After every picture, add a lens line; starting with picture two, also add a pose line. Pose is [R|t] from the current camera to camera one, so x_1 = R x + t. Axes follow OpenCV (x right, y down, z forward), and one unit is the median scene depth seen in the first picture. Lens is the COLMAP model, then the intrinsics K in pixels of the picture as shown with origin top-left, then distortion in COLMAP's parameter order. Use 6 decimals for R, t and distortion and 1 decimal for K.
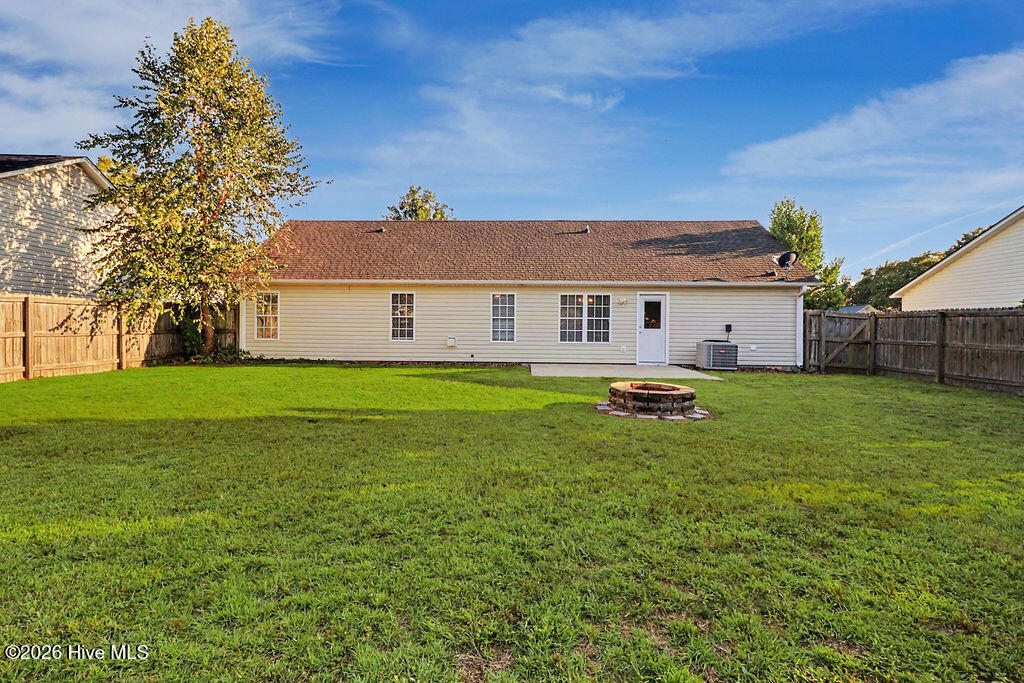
lens RADIAL K [[489.1, 0, 509.2], [0, 489.1, 330.8], [0, 0, 1]] dist [0.000544, 0.000085]
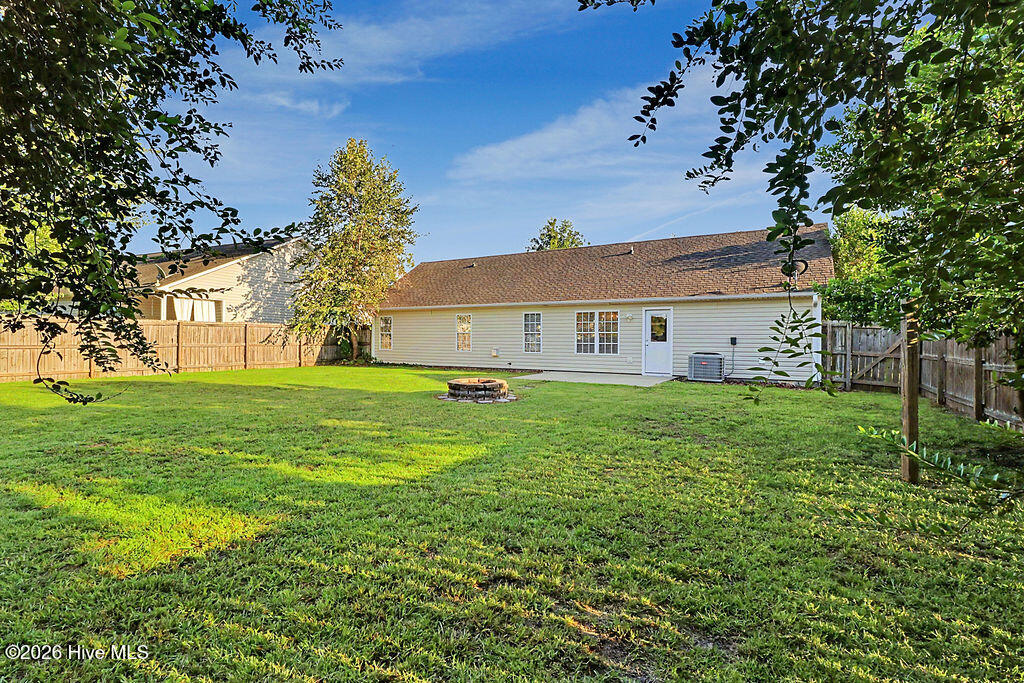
lens RADIAL K [[482.2, 0, 509.9], [0, 482.2, 342.6], [0, 0, 1]] dist [-0.001836, 0.000155]
pose [[0.882934, 0.000108, -0.469496, 0.502695], [-0.004594, 0.999954, -0.008409, 0.008101], [0.469474, 0.009582, 0.882894, -0.079764]]
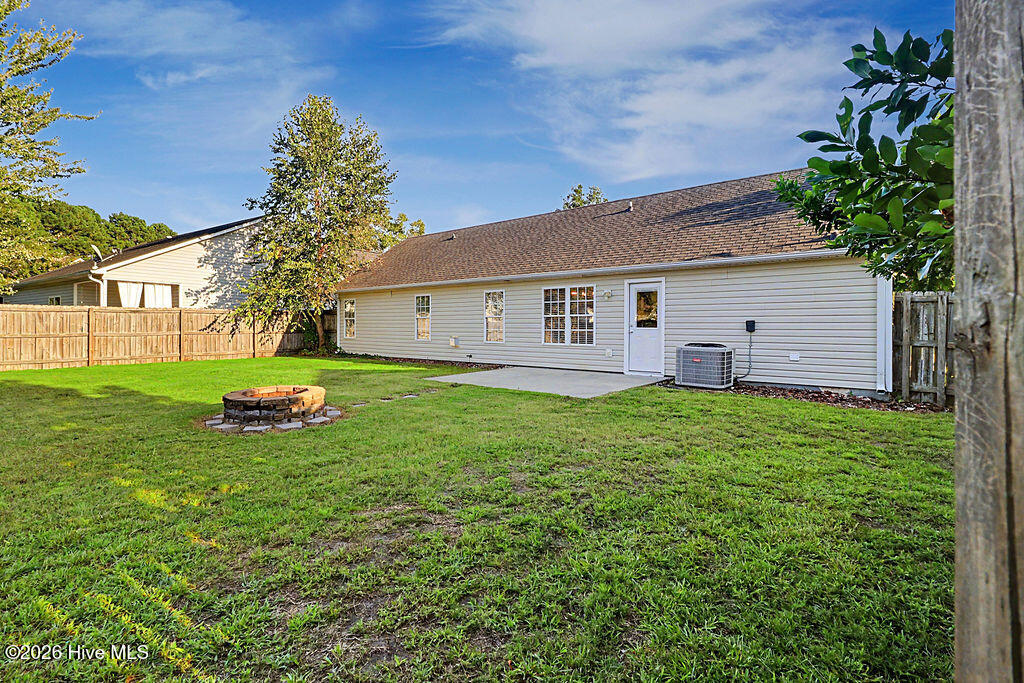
lens RADIAL K [[481.7, 0, 511.9], [0, 481.7, 329.8], [0, 0, 1]] dist [-0.000128, -0.000003]
pose [[0.800428, -0.002035, -0.599425, 0.575454], [-0.001006, 0.999988, -0.004737, 0.002923], [0.599427, 0.004395, 0.800417, 0.280477]]
